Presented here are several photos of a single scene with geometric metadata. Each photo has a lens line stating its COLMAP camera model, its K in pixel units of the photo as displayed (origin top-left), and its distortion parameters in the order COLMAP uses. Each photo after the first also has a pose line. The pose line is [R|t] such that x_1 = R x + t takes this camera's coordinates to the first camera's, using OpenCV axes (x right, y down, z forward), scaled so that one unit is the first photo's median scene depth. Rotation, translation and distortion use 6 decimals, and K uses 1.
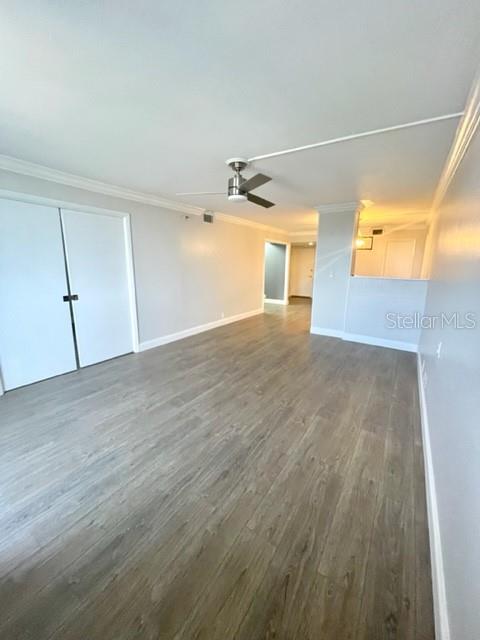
lens RADIAL K [[258.5, 0, 240.0], [0, 258.5, 318.5], [0, 0, 1]] dist [-0.002022, 0.001022]
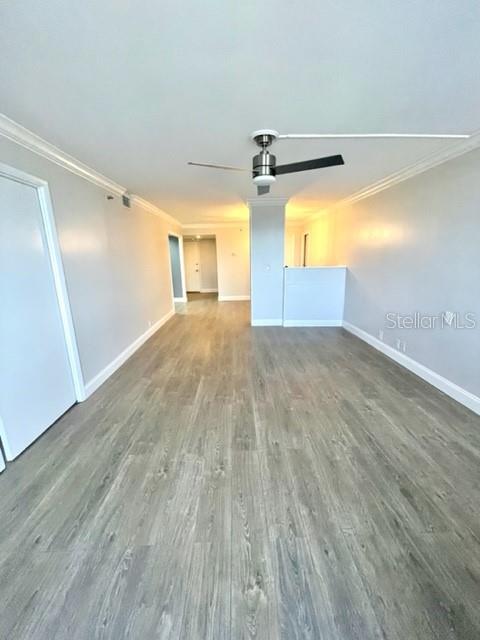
lens RADIAL K [[258.5, 0, 240.0], [0, 258.5, 318.5], [0, 0, 1]] dist [-0.002022, 0.001022]
pose [[0.825522, -0.159194, 0.541452, -0.589723], [0.146655, 0.986945, 0.066578, -0.090156], [-0.544982, 0.024445, 0.838091, 0.350001]]
